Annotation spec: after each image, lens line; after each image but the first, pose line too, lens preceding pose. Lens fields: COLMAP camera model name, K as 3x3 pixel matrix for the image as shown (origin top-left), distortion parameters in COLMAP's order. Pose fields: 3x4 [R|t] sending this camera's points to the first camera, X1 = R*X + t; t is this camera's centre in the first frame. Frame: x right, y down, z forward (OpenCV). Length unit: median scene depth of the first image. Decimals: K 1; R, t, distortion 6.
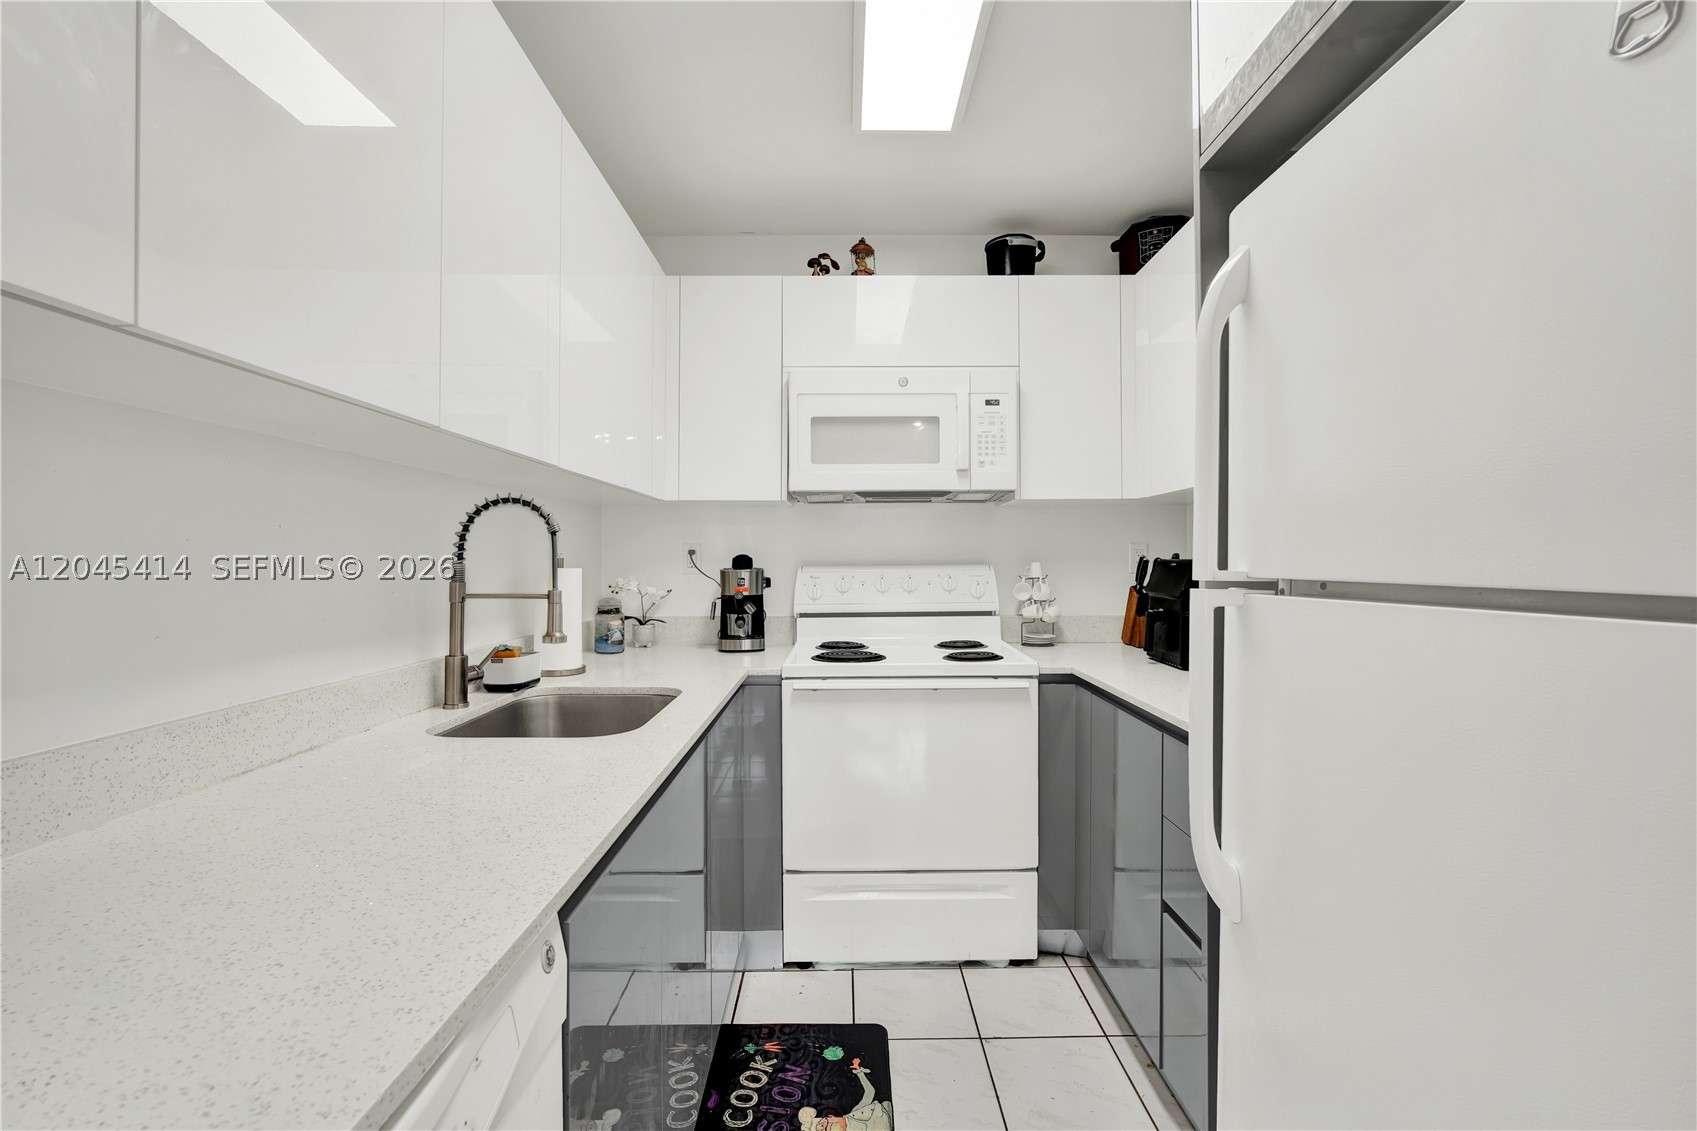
lens RADIAL K [[741.2, 0, 839.8], [0, 741.2, 544.5], [0, 0, 1]] dist [-0.004783, 0.000656]
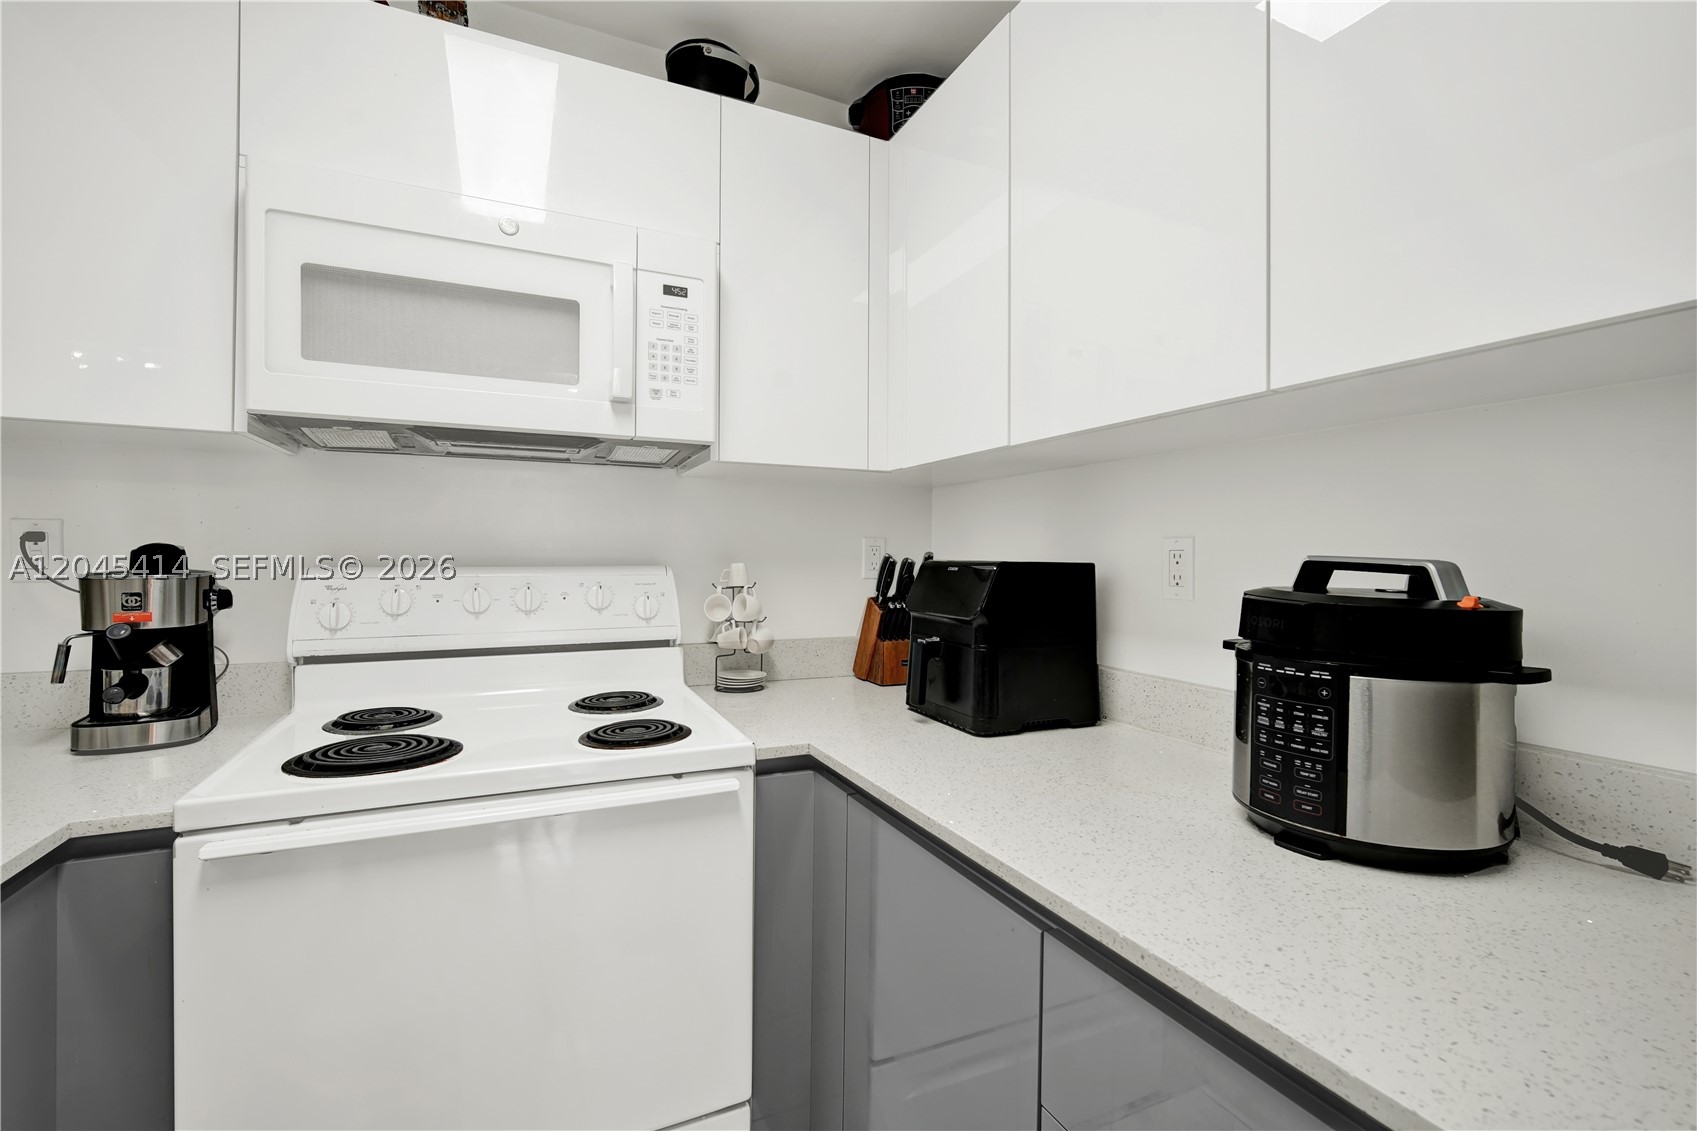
lens RADIAL K [[741.2, 0, 866.9], [0, 741.2, 563.0], [0, 0, 1]] dist [-0.004783, 0.000656]
pose [[0.892036, 0.005168, 0.451935, 0.076795], [-0.016589, 0.999635, 0.021312, 0.009068], [-0.451660, -0.026508, 0.891796, 0.400112]]
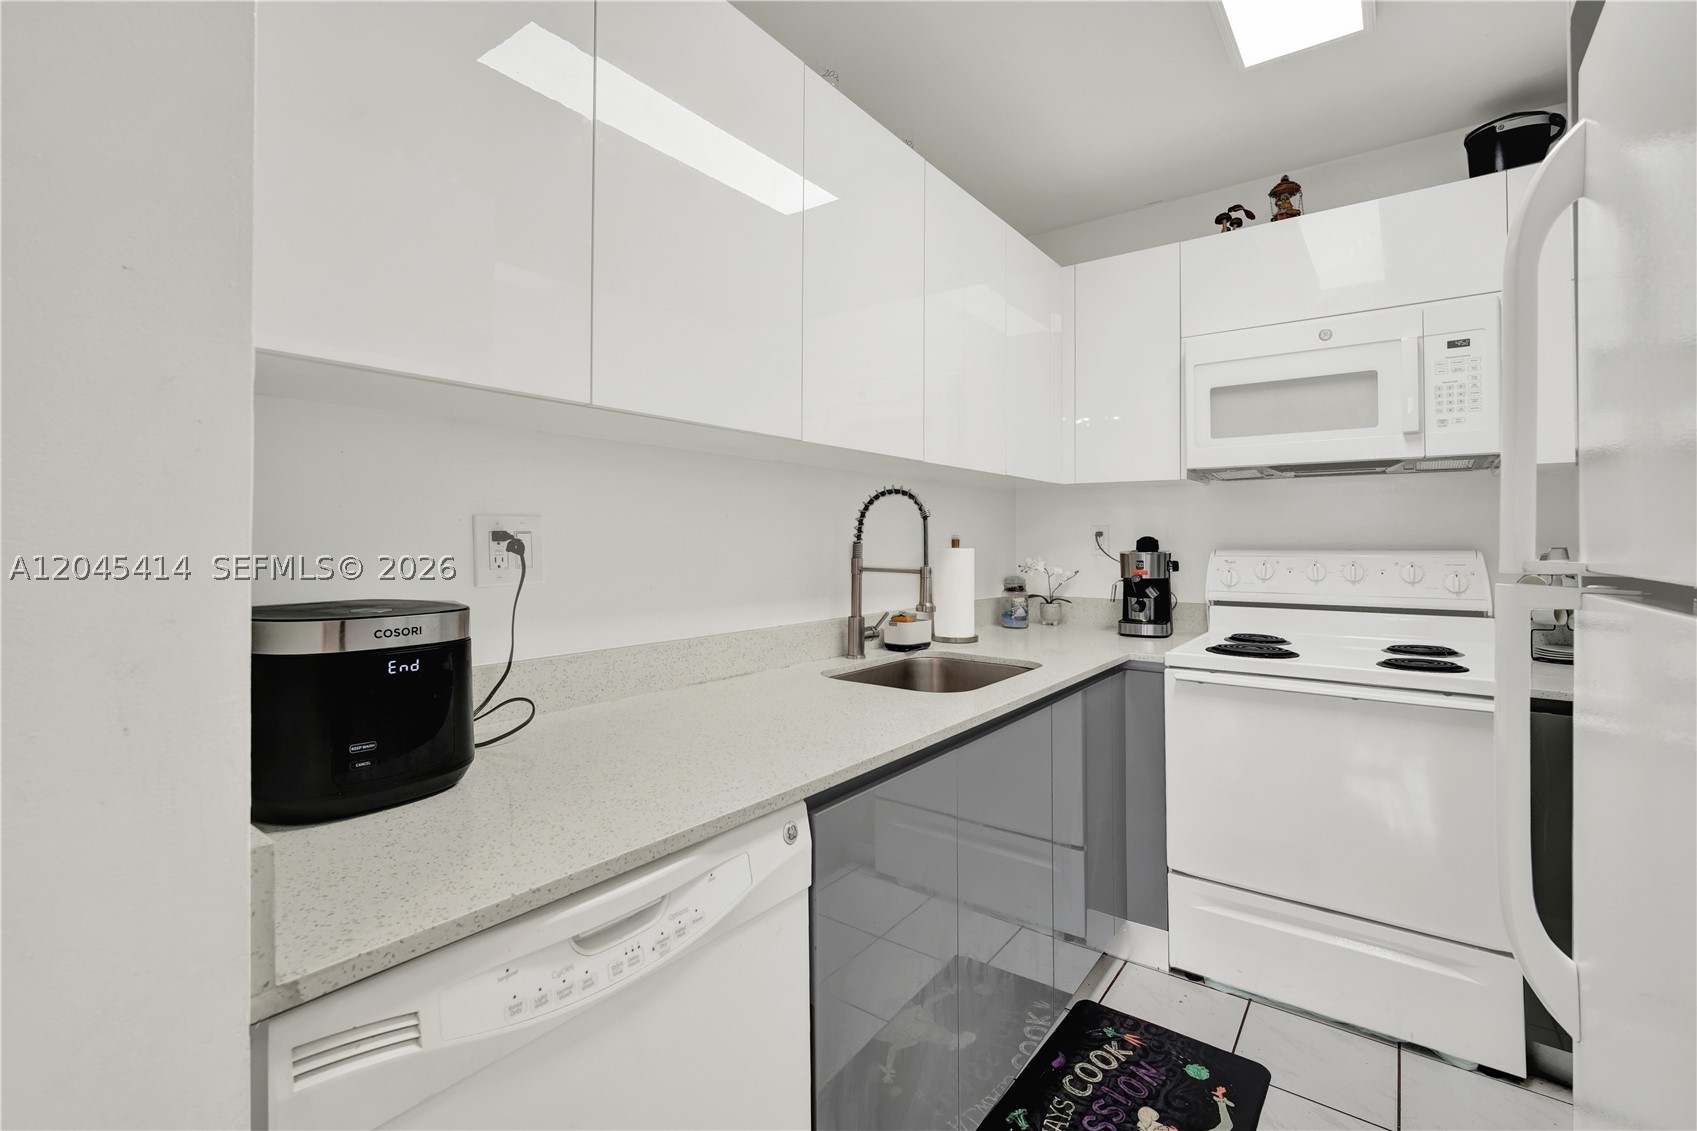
lens RADIAL K [[741.2, 0, 849.7], [0, 741.2, 520.6], [0, 0, 1]] dist [-0.004783, 0.000656]
pose [[0.804537, -0.009799, -0.593822, 0.149316], [0.005420, 0.999943, -0.009158, -0.000848], [0.593878, 0.004149, 0.804544, -0.009760]]
